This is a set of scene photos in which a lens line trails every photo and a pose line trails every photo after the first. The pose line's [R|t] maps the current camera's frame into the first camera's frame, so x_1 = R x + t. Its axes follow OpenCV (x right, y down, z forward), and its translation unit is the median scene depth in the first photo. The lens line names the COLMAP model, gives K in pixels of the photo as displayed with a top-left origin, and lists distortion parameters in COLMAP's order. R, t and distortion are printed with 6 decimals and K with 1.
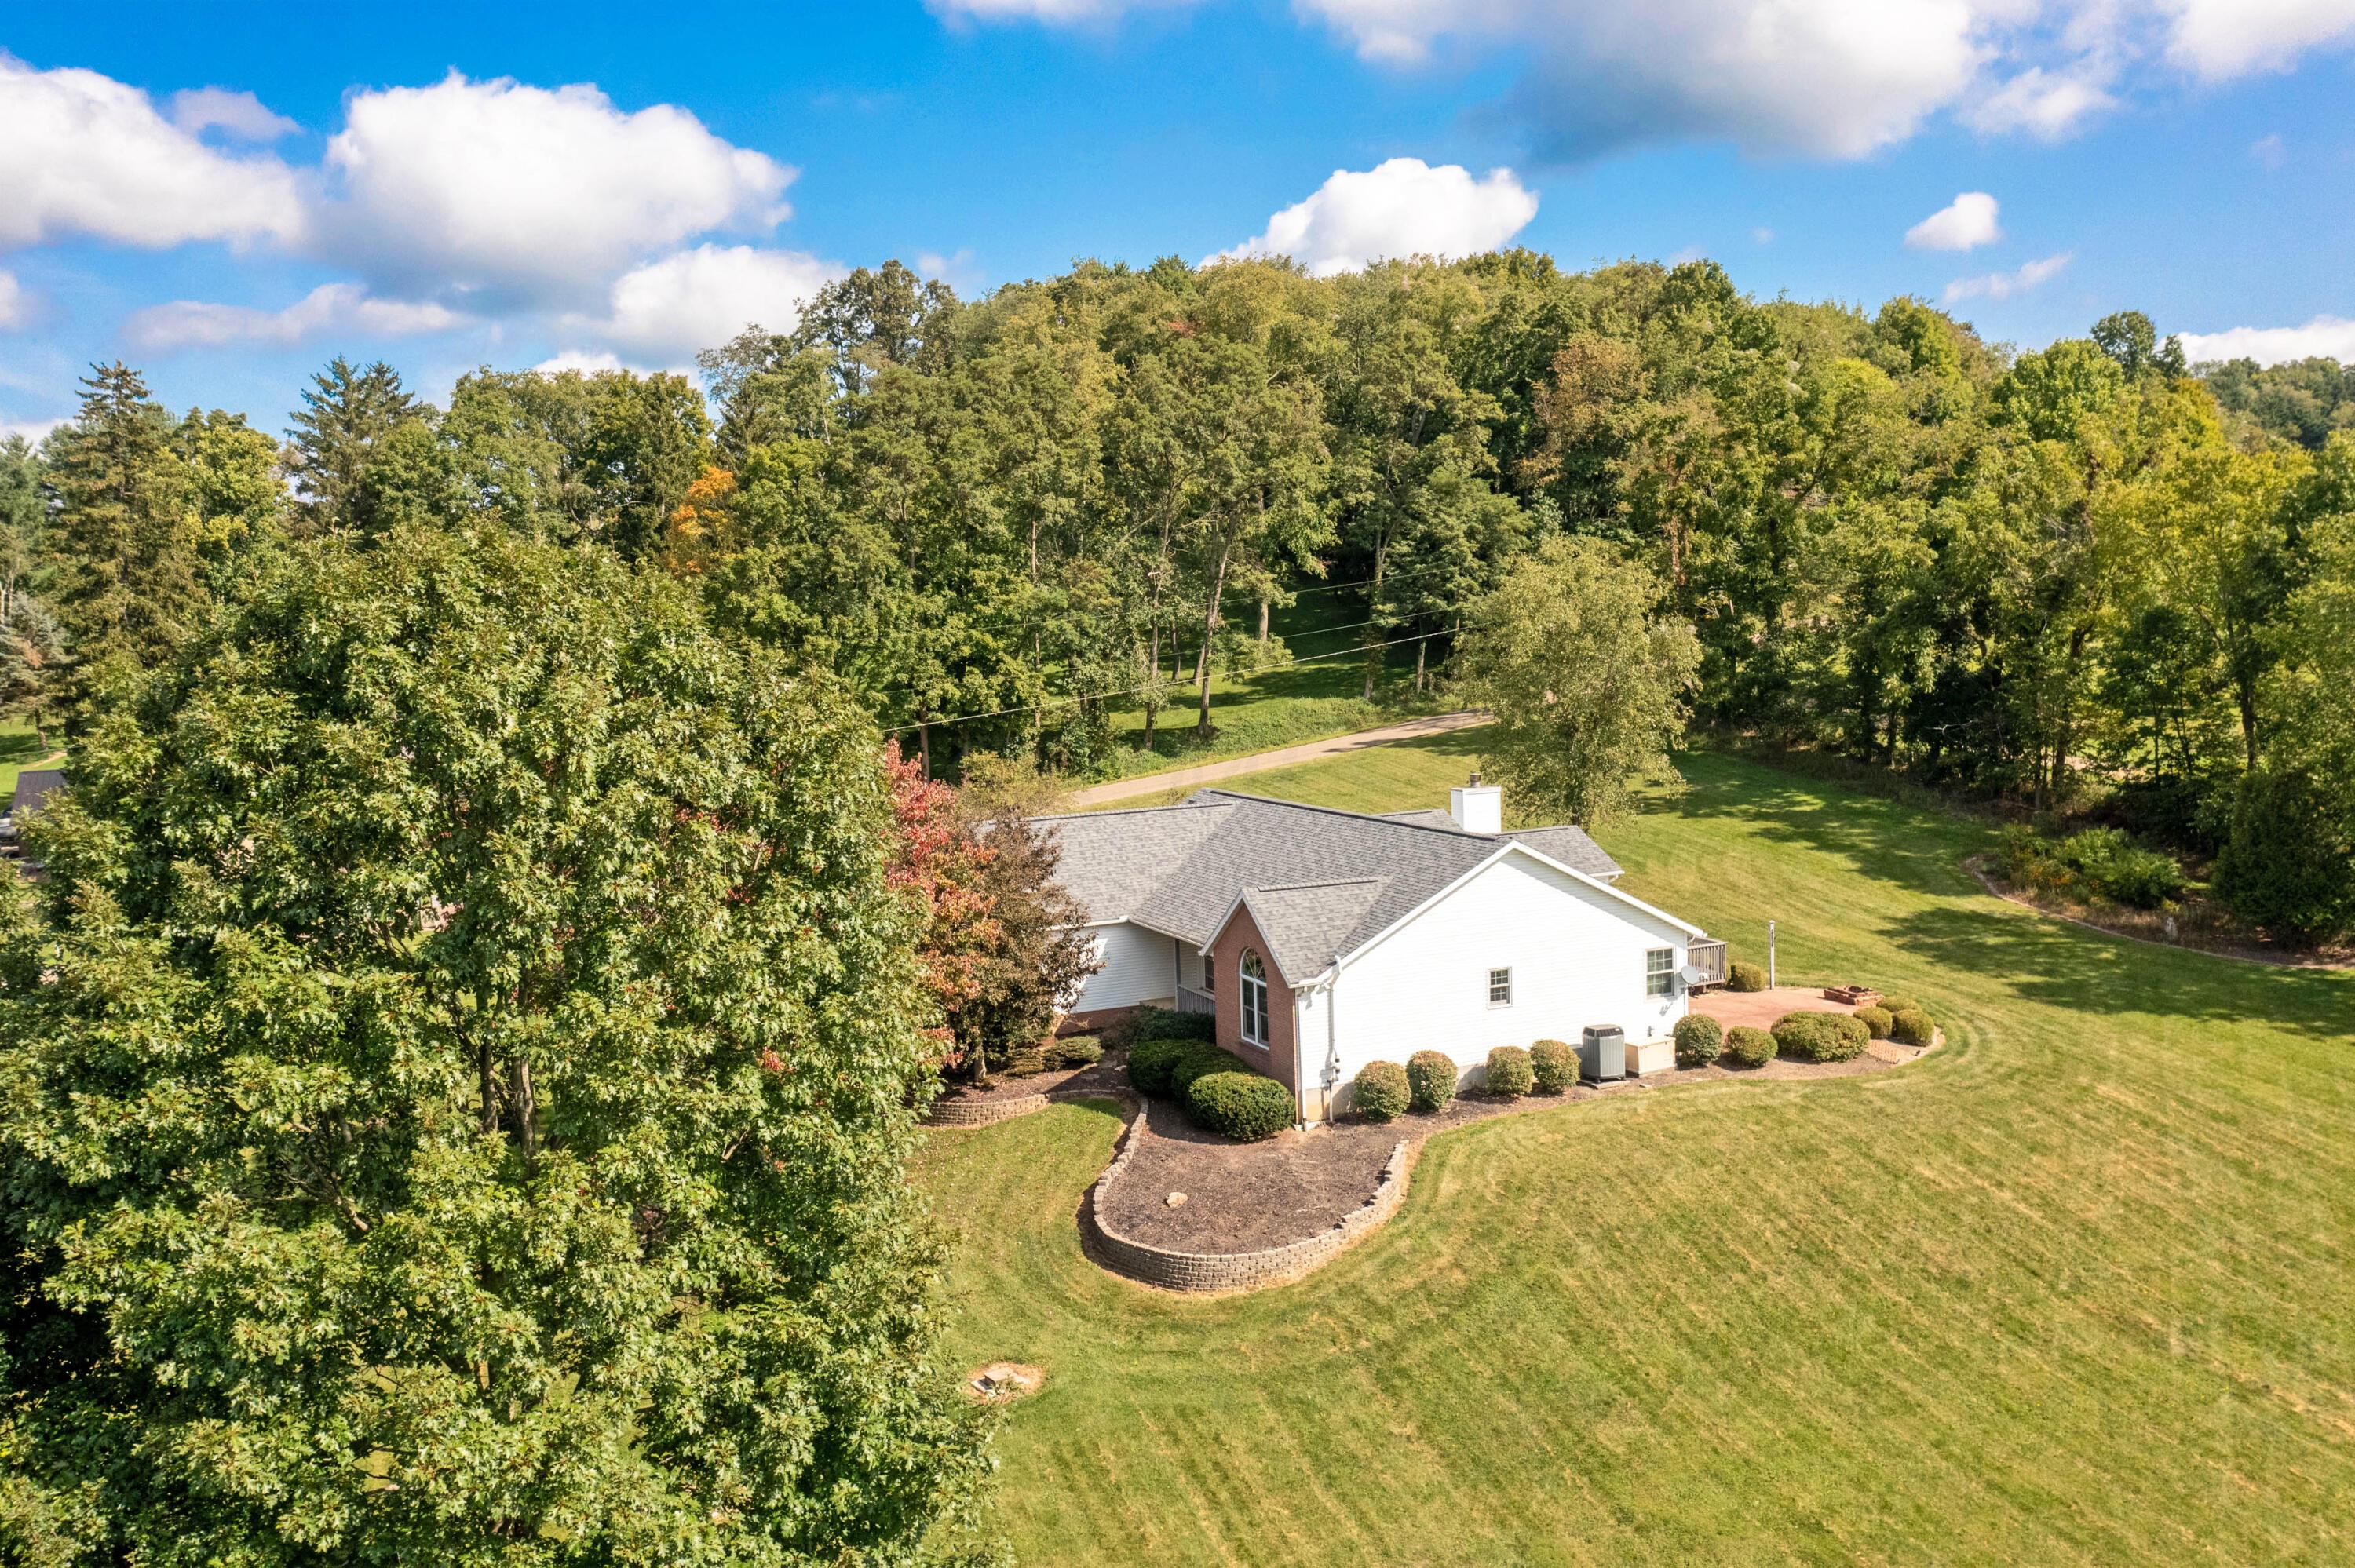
lens RADIAL K [[1831.6, 0, 1177.5], [0, 1831.6, 784.0], [0, 0, 1]] dist [0.006519, 0.001568]
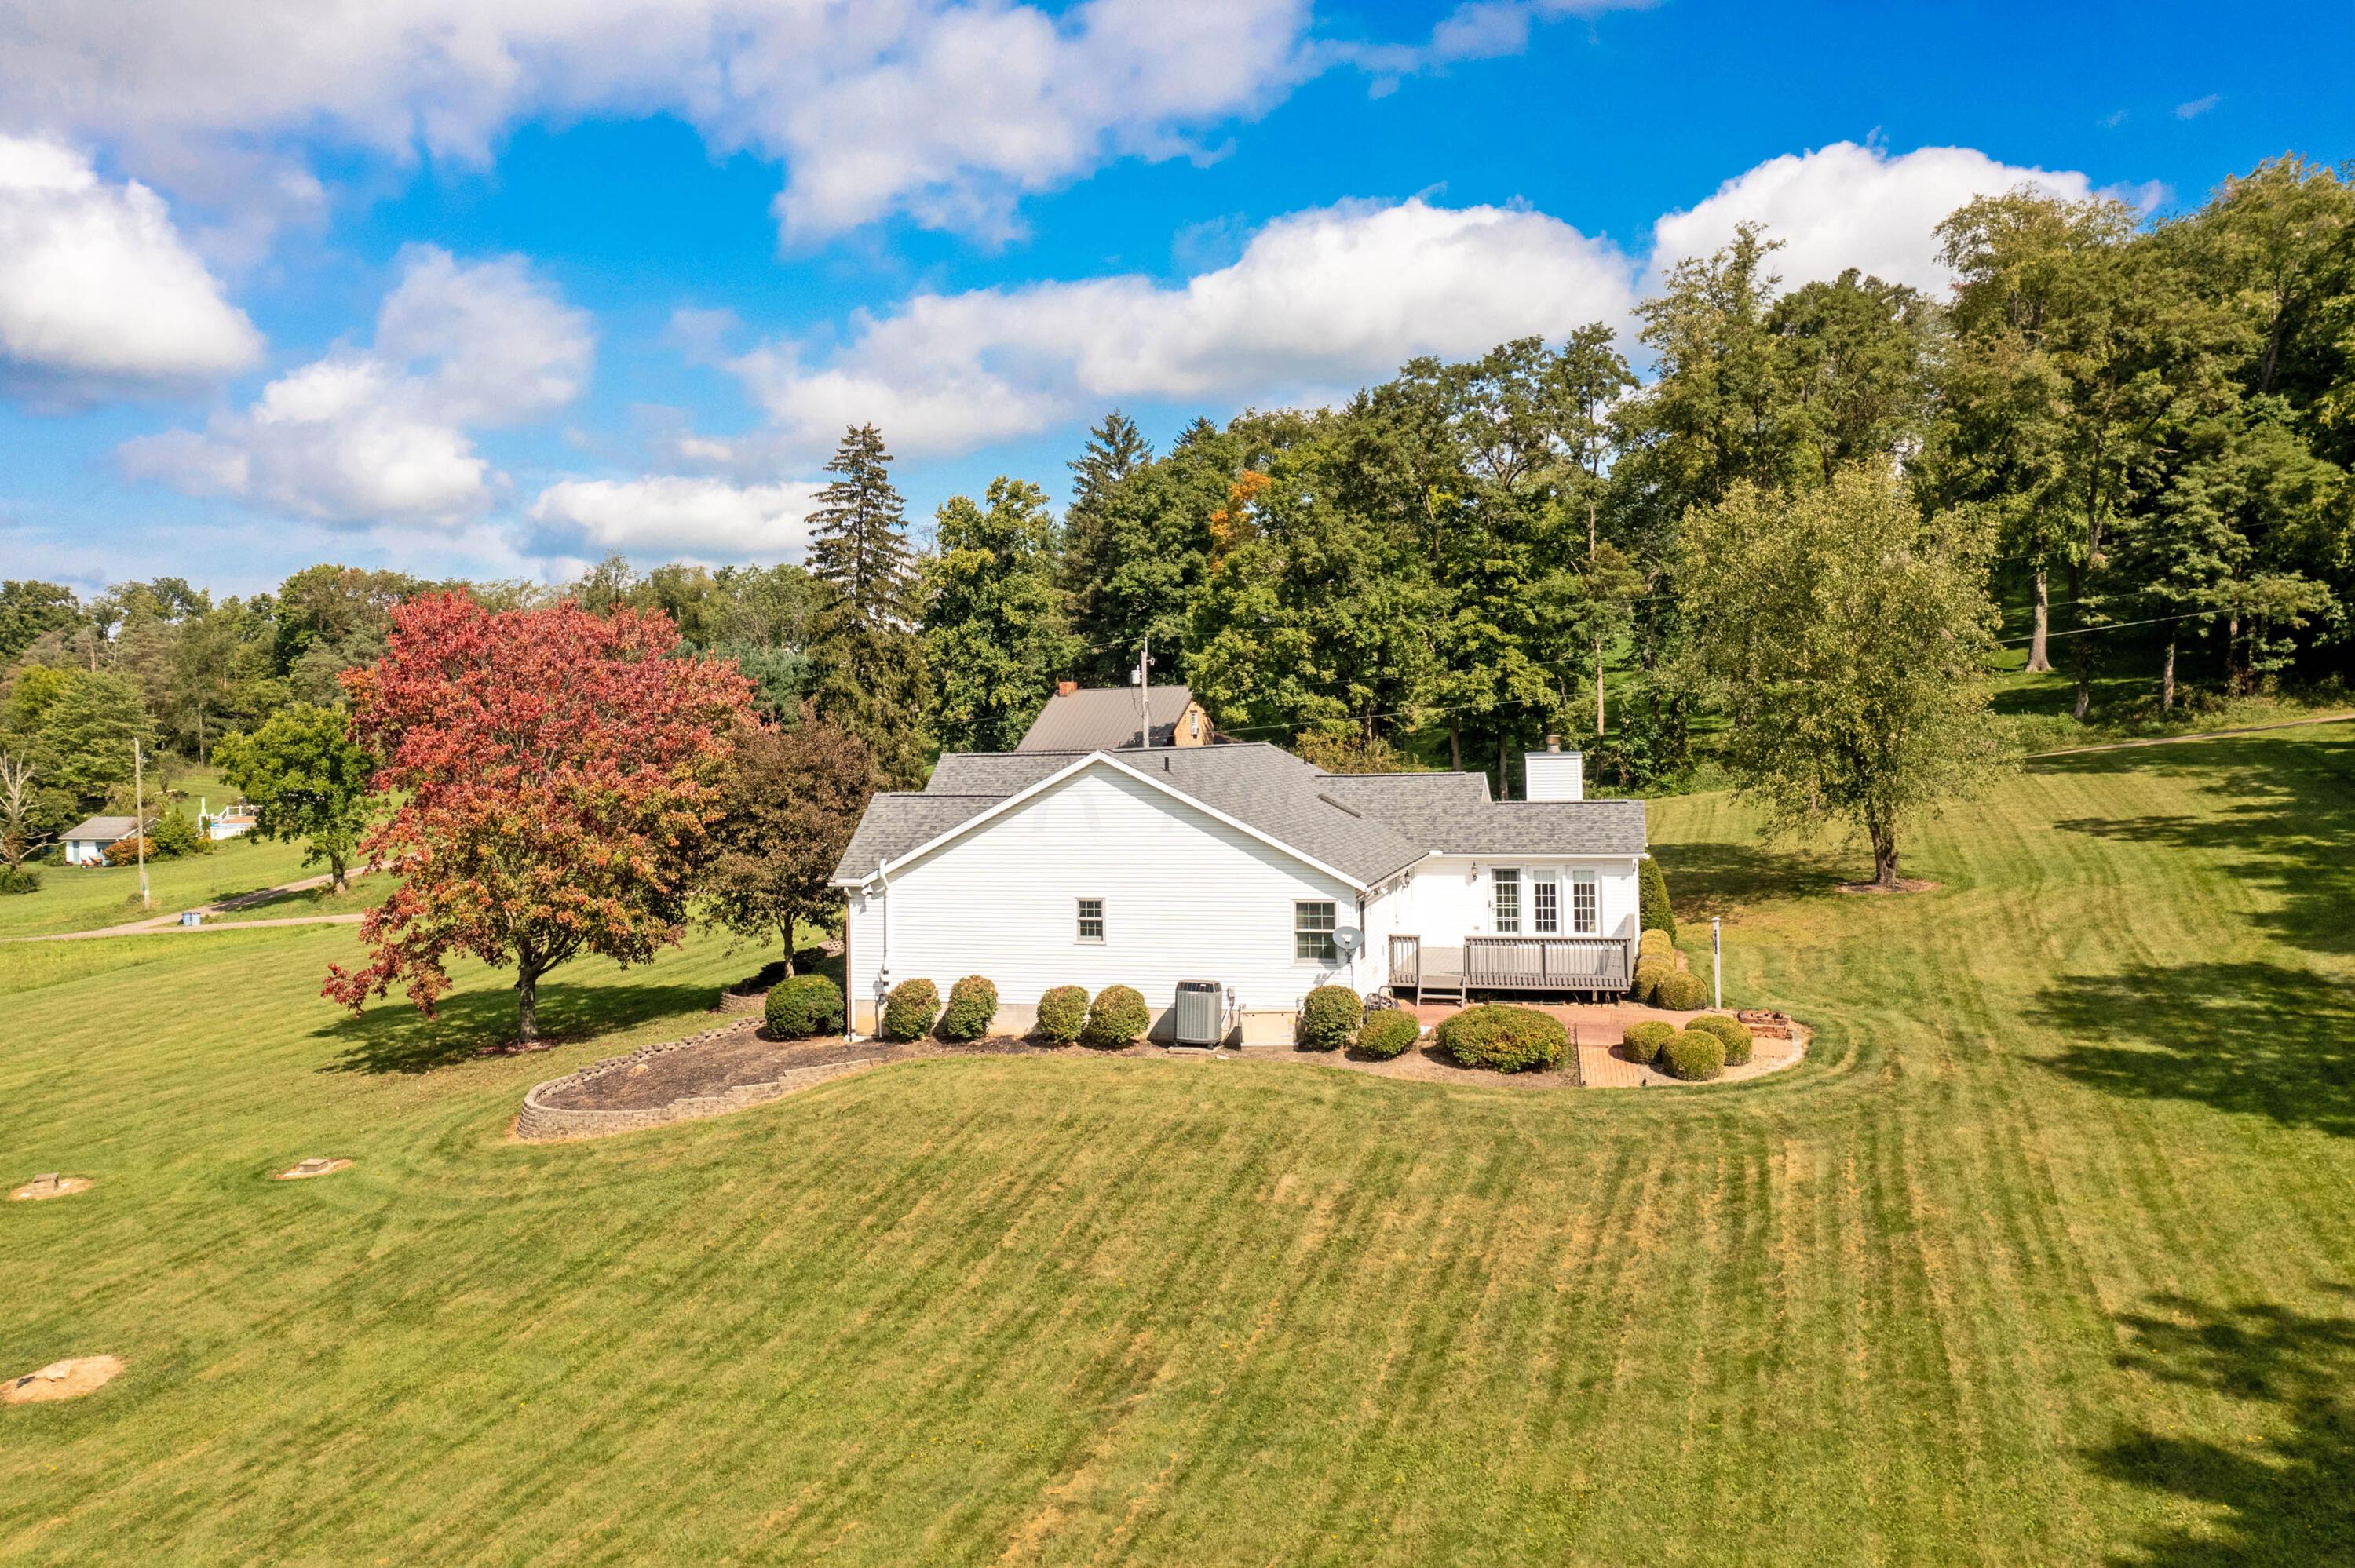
lens RADIAL K [[1831.6, 0, 1177.5], [0, 1831.6, 784.0], [0, 0, 1]] dist [0.006519, 0.001568]
pose [[0.761546, 0.034691, -0.647182, 0.733682], [-0.067189, 0.997412, -0.025597, 0.063343], [0.644619, 0.062977, 0.761905, 0.347844]]
